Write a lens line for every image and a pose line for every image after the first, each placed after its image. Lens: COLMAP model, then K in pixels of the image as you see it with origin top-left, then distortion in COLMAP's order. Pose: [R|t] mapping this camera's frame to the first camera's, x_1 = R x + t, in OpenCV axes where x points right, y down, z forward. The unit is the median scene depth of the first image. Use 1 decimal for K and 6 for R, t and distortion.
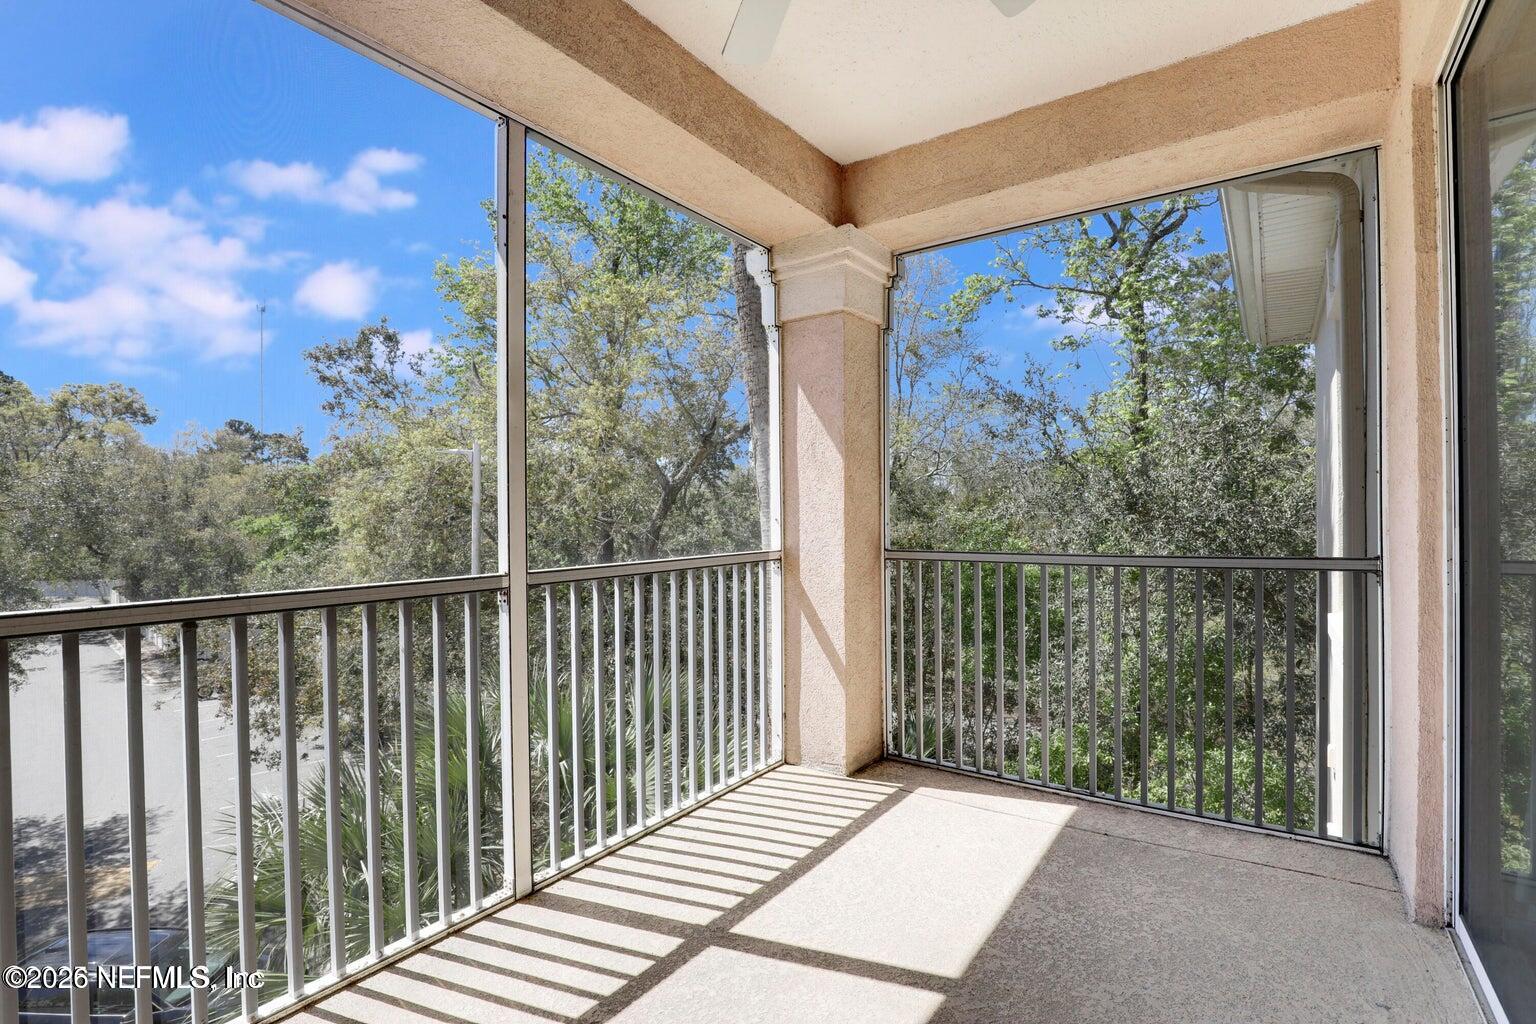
lens RADIAL K [[704.9, 0, 765.7], [0, 704.9, 516.9], [0, 0, 1]] dist [-0.002881, -0.008684]
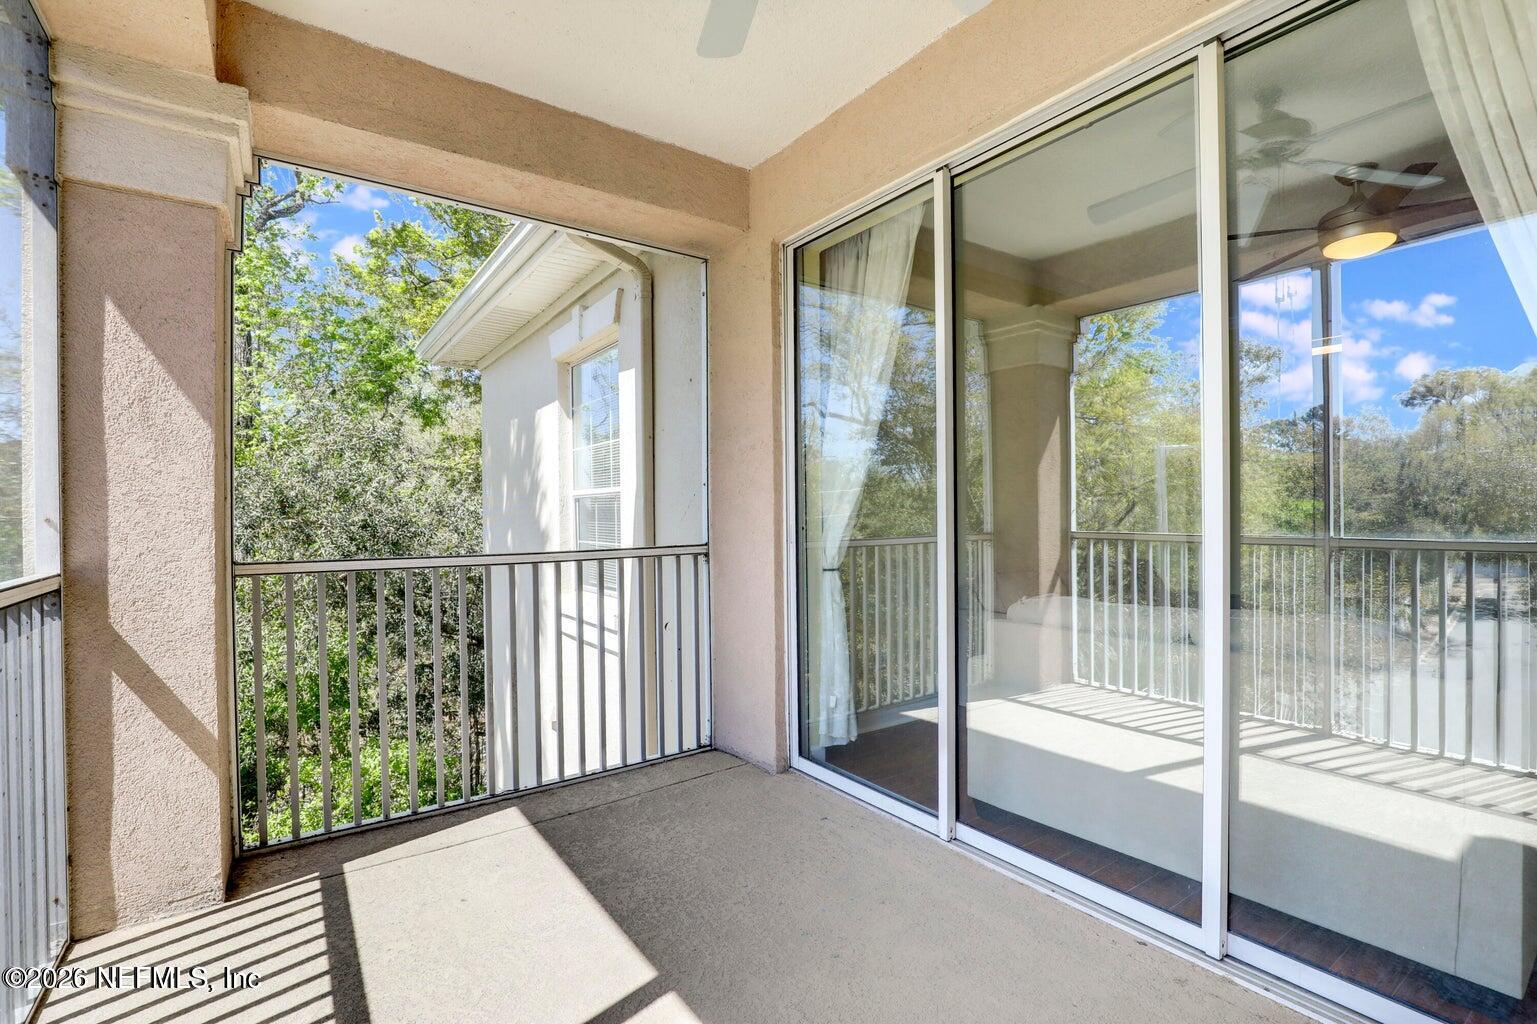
lens RADIAL K [[731.5, 0, 795.5], [0, 731.5, 510.6], [0, 0, 1]] dist [-0.001567, -0.000455]
pose [[0.313977, 0.006677, 0.949407, -0.371439], [-0.001637, 0.999978, -0.006492, -0.001253], [-0.949429, 0.000484, 0.313980, 0.260253]]
